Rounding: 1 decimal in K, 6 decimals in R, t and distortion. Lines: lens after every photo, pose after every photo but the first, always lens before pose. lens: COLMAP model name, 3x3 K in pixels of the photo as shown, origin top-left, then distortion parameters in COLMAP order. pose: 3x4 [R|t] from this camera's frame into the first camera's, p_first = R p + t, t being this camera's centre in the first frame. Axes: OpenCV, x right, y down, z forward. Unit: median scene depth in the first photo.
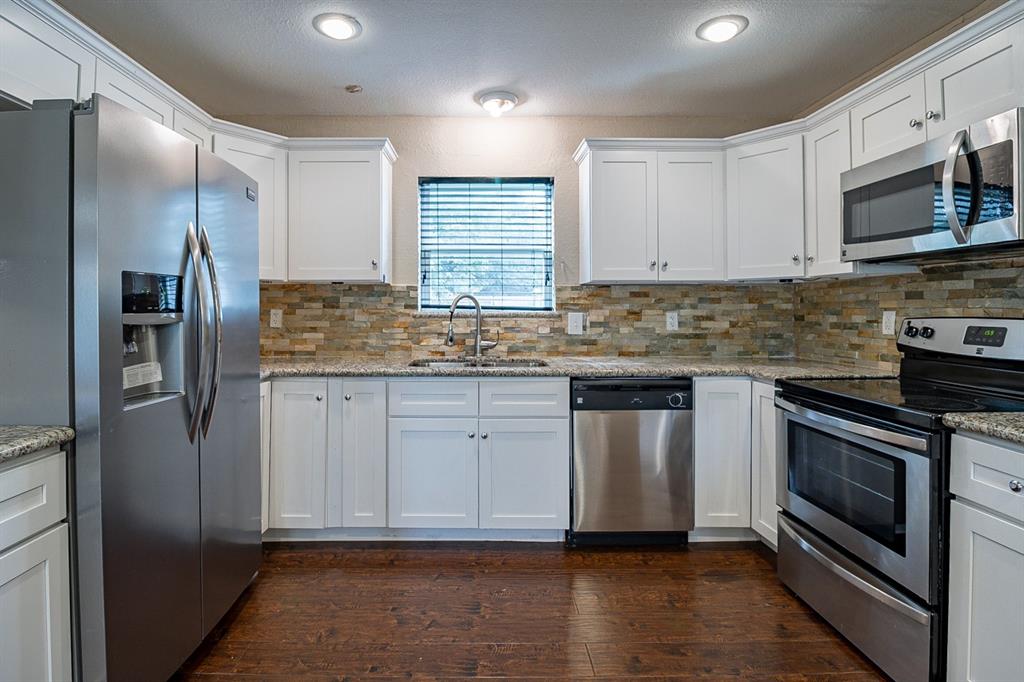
lens RADIAL K [[496.0, 0, 460.1], [0, 496.0, 305.6], [0, 0, 1]] dist [0.000565, -0.007220]
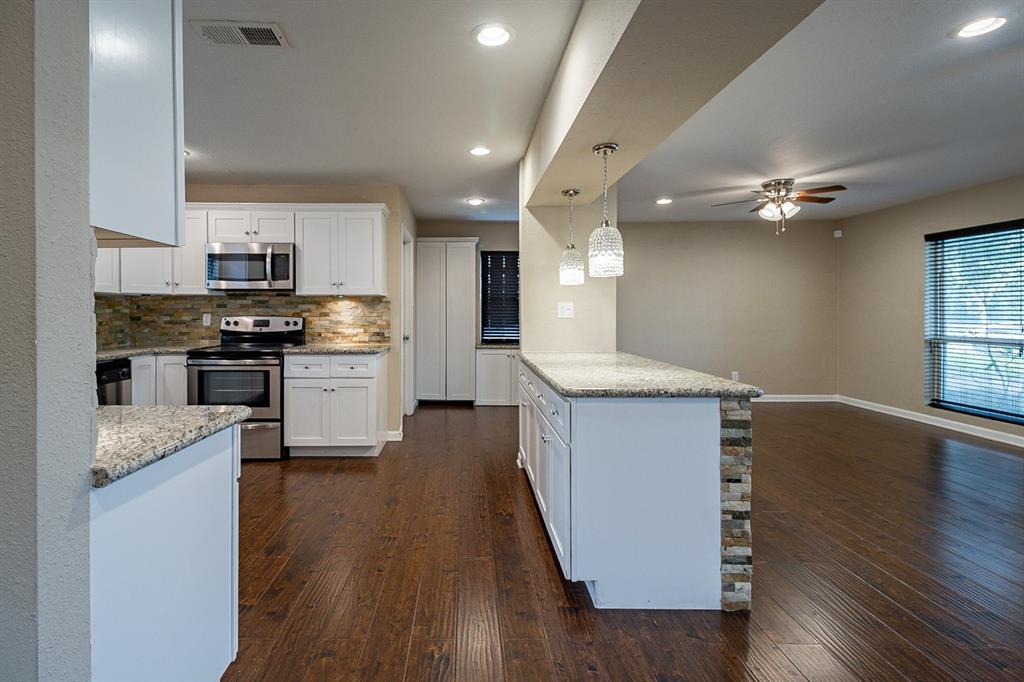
lens RADIAL K [[496.0, 0, 471.9], [0, 496.0, 313.5], [0, 0, 1]] dist [0.000565, -0.007220]
pose [[-0.005068, -0.001934, 0.999985, -1.146402], [-0.004713, 0.999987, 0.001910, 0.001821], [-0.999976, -0.004704, -0.005077, -0.040485]]
